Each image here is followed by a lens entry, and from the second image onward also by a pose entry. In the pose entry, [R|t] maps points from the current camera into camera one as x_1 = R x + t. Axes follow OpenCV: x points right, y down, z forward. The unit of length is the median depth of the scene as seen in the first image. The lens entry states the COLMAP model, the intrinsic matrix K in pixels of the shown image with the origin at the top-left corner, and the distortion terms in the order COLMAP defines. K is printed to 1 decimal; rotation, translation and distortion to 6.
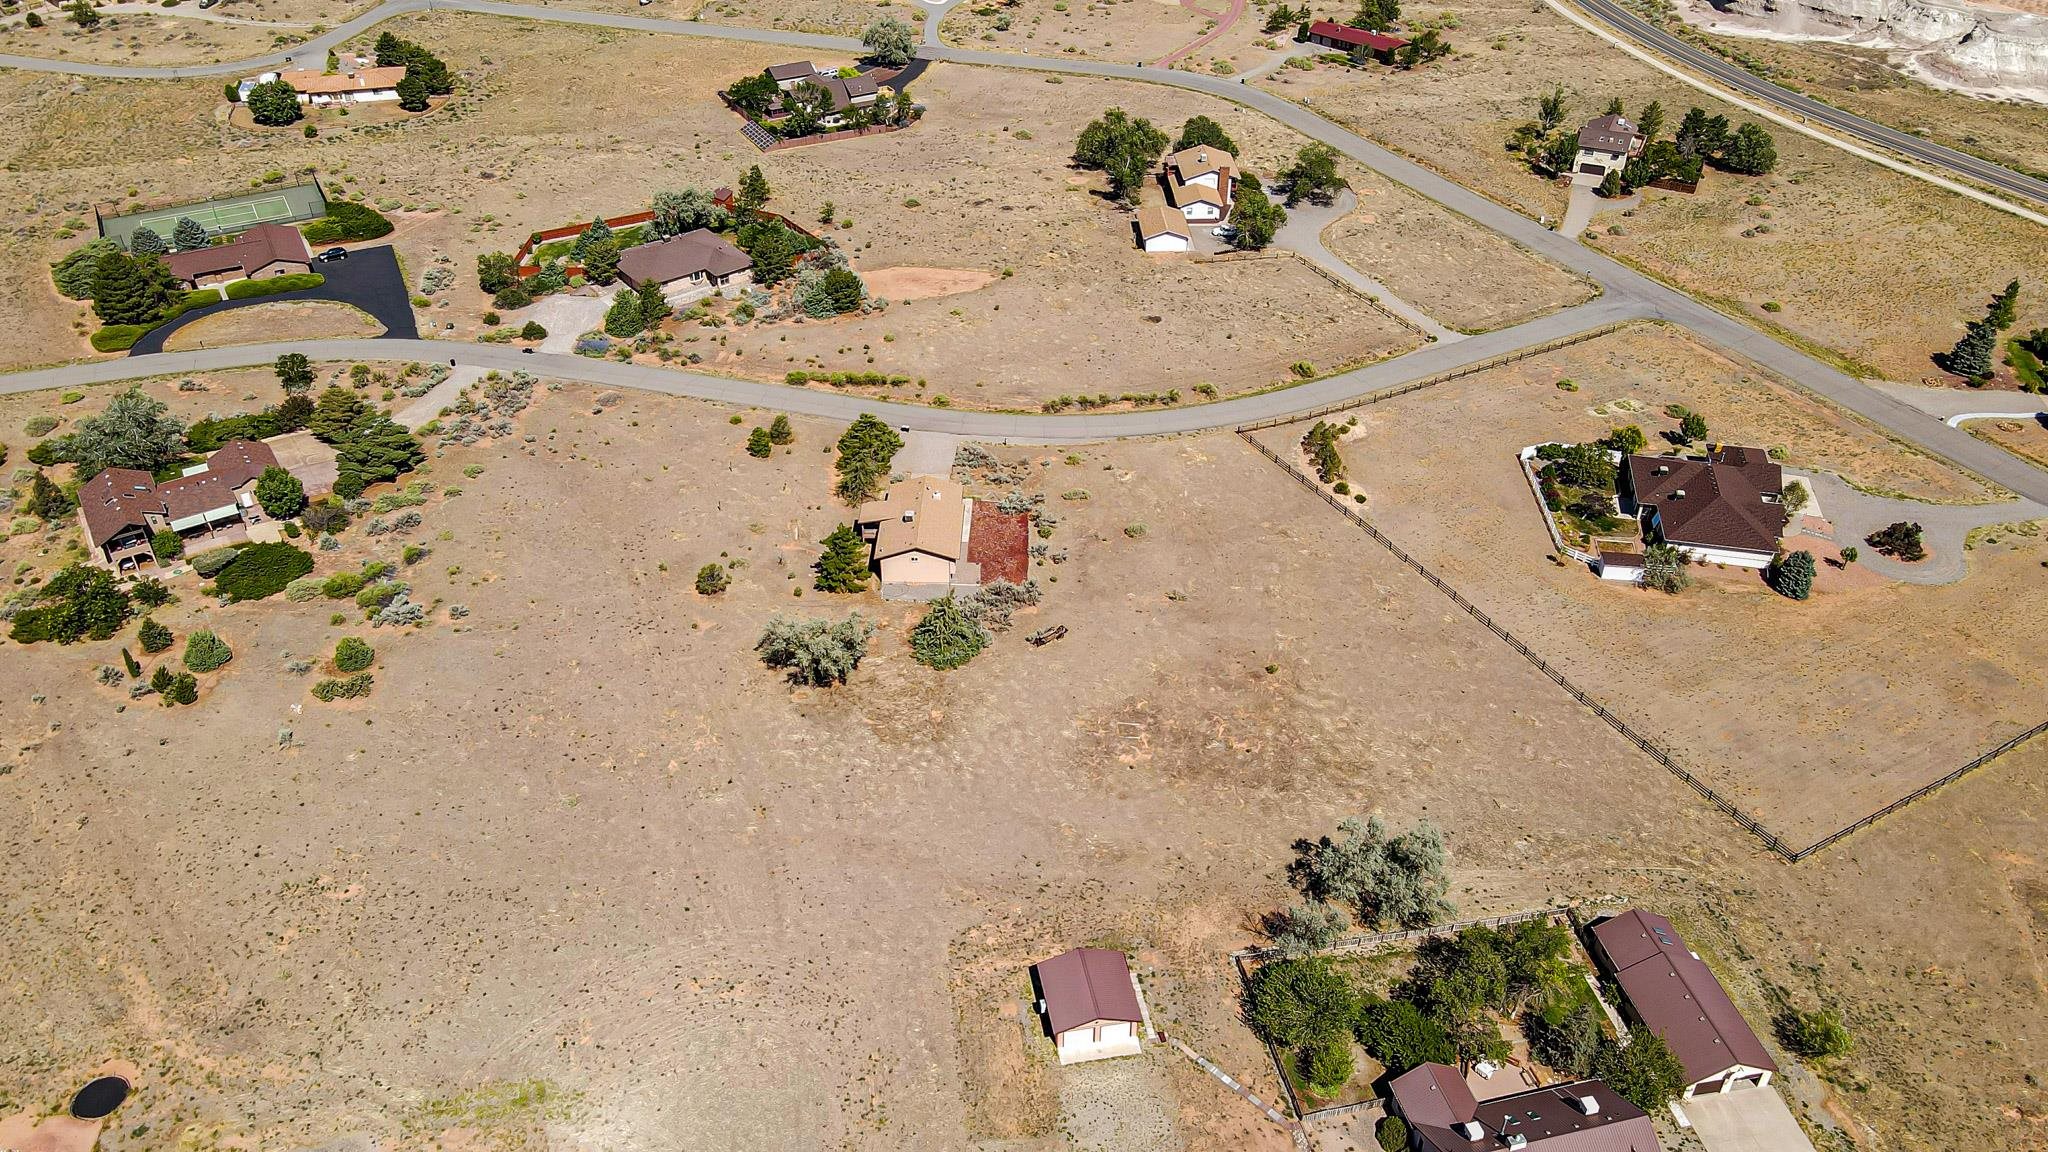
lens RADIAL K [[1516.0, 0, 1013.0], [0, 1516.0, 577.7], [0, 0, 1]] dist [-0.007109, 0.035607]
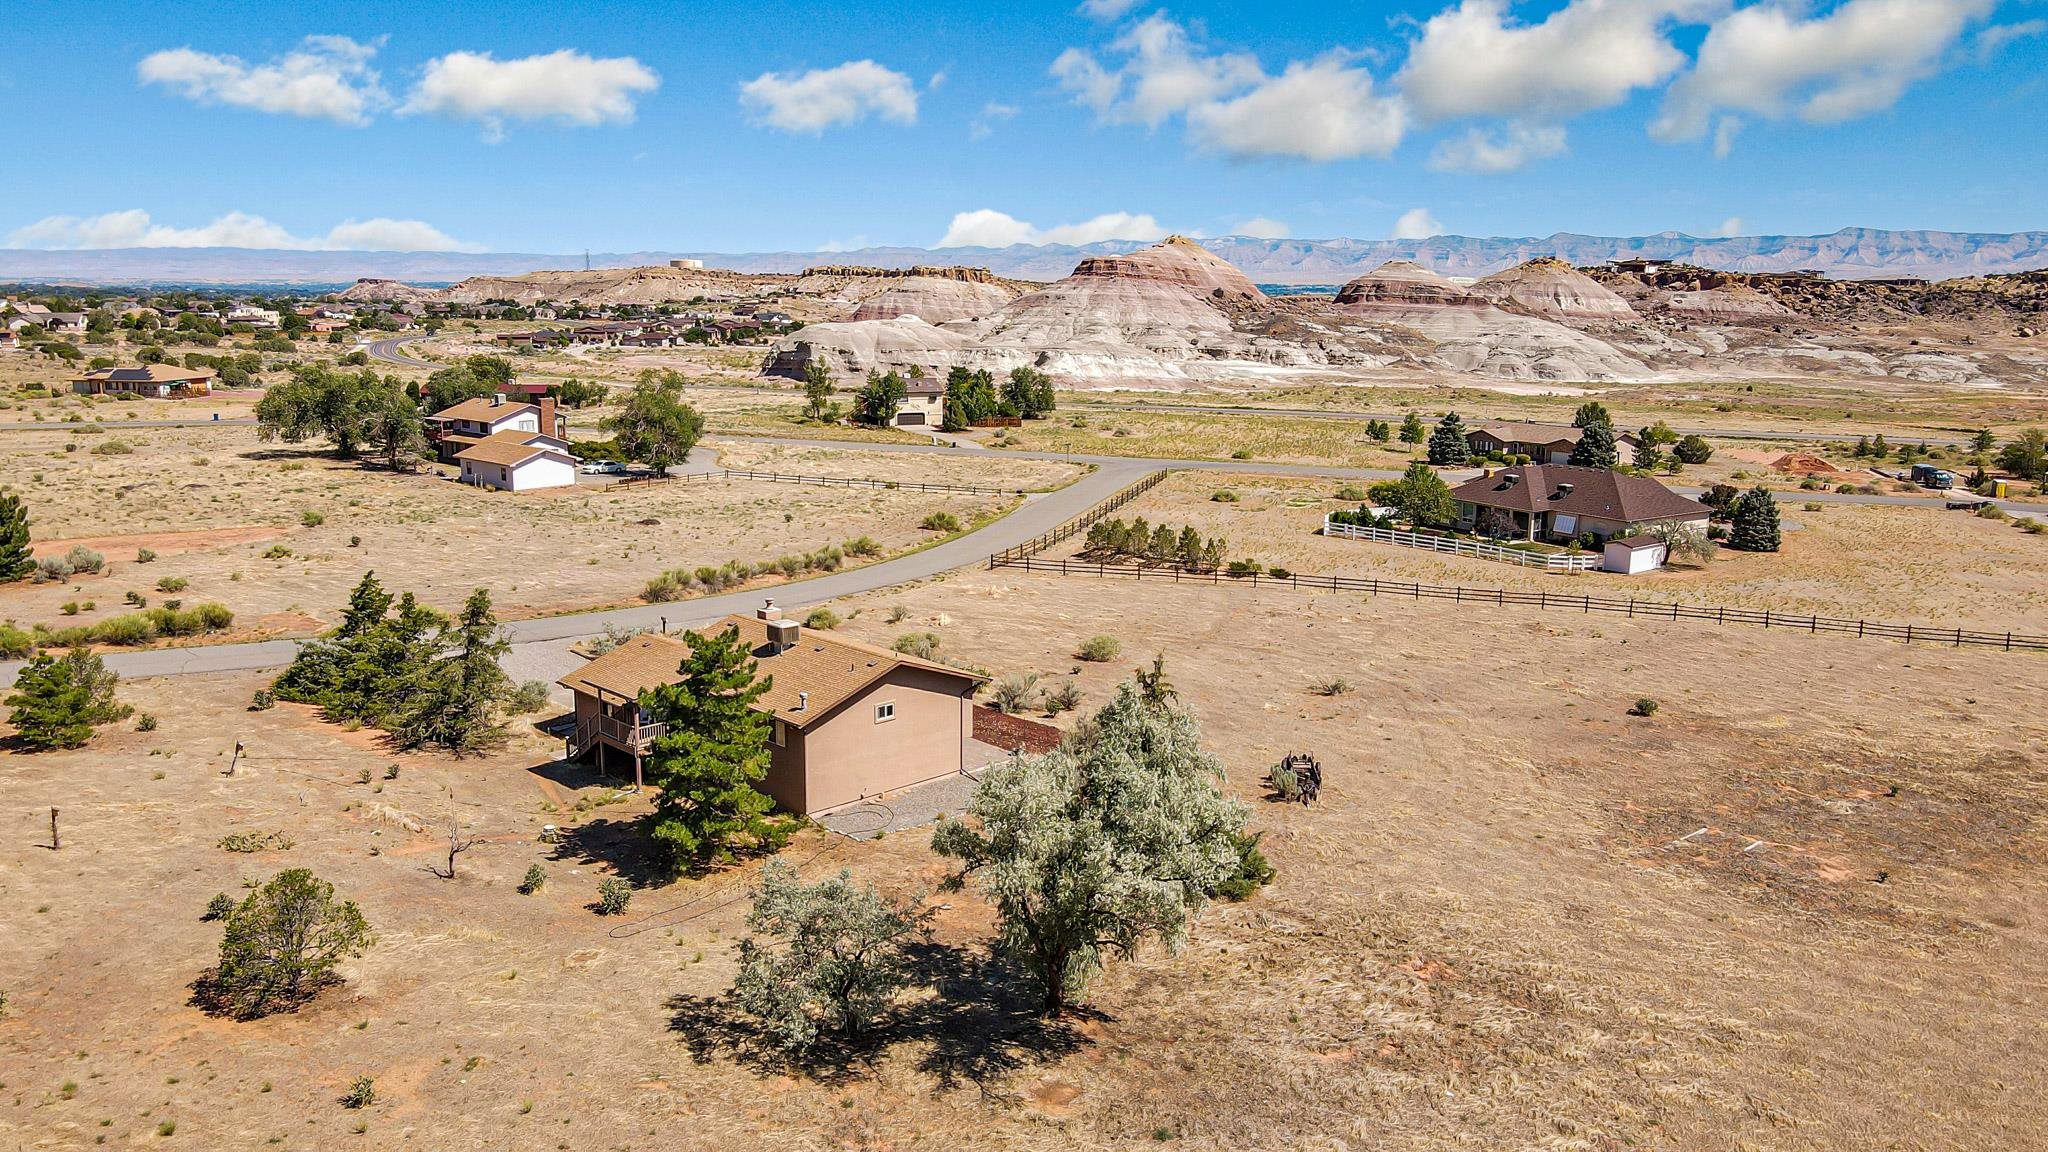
lens RADIAL K [[1516.0, 0, 1020.3], [0, 1516.0, 563.6], [0, 0, 1]] dist [-0.007109, 0.035607]
pose [[0.697636, -0.126564, 0.705185, -0.230363], [0.415625, 0.873218, -0.254454, 0.047889], [-0.583576, 0.470609, 0.661791, 0.611080]]
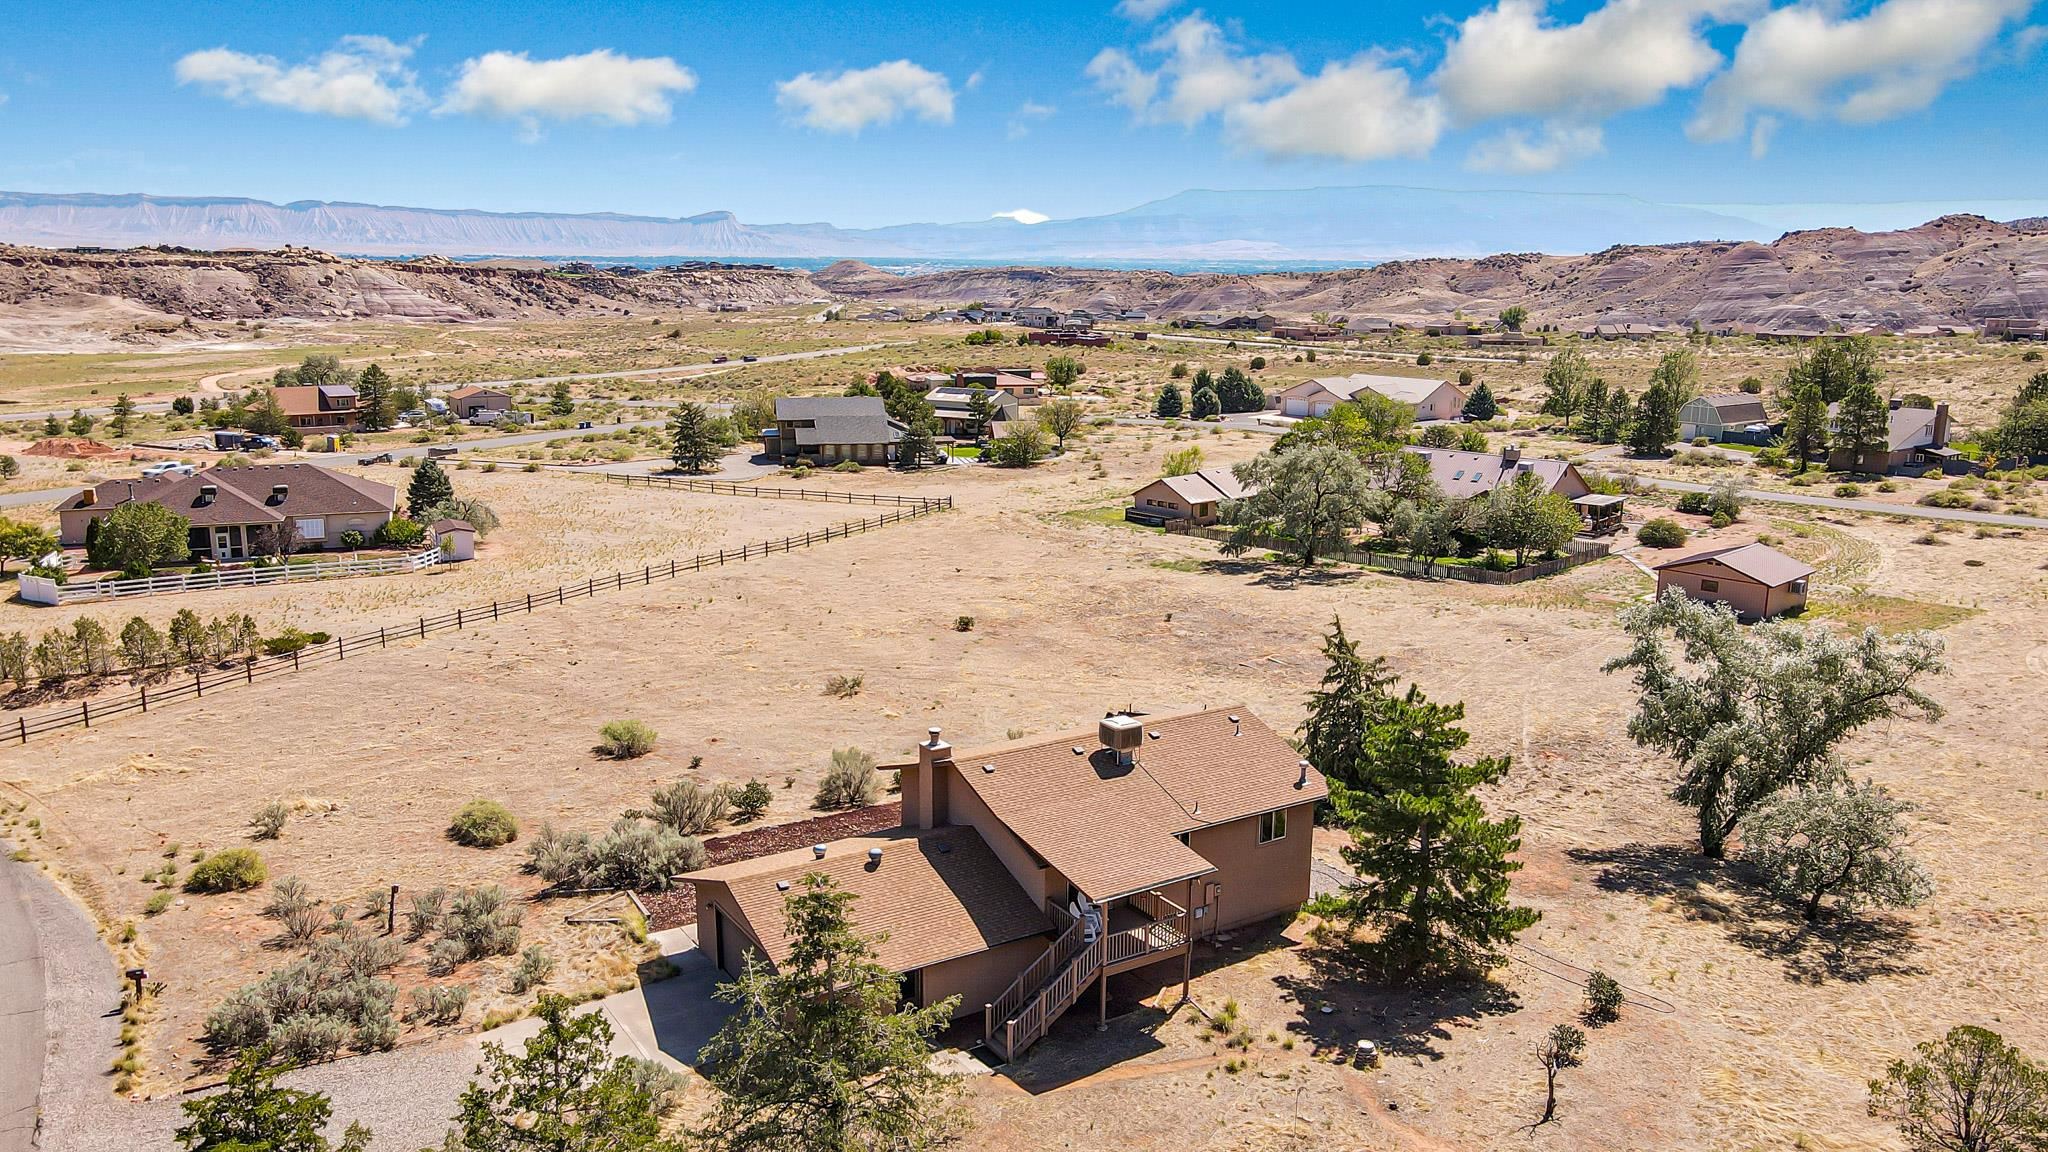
lens RADIAL K [[1516.0, 0, 1017.7], [0, 1516.0, 583.7], [0, 0, 1]] dist [-0.007109, 0.035607]
pose [[-0.558671, -0.177727, 0.810123, -0.225132], [0.482910, 0.724422, 0.491946, -0.165188], [-0.674303, 0.666053, -0.318887, 0.902731]]
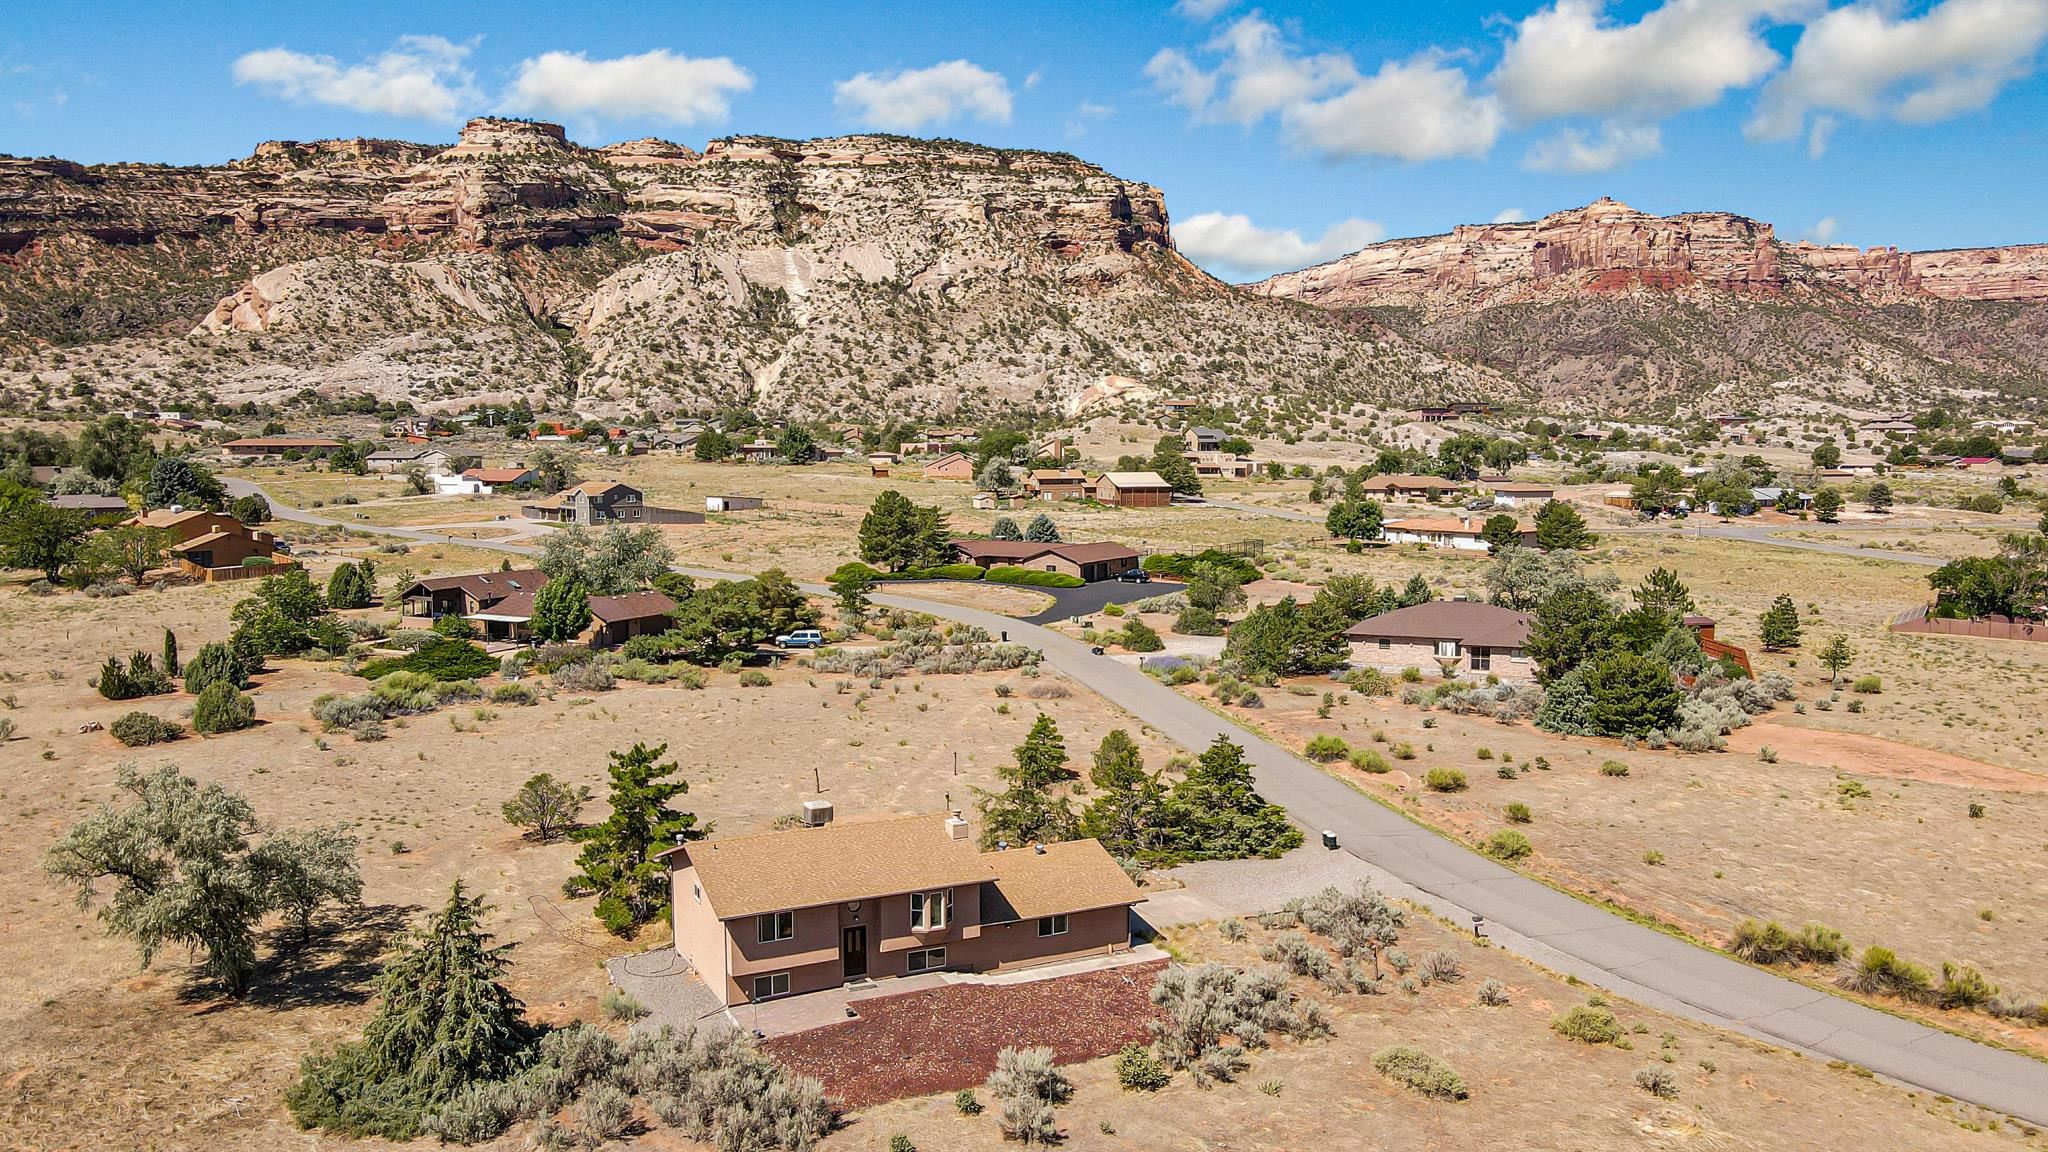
lens RADIAL K [[1516.0, 0, 1022.6], [0, 1516.0, 574.0], [0, 0, 1]] dist [-0.007109, 0.035607]
pose [[0.477065, 0.082584, -0.874979, 0.220277], [-0.517723, 0.830907, -0.203854, -0.033269], [0.710191, 0.550249, 0.439152, 0.708959]]
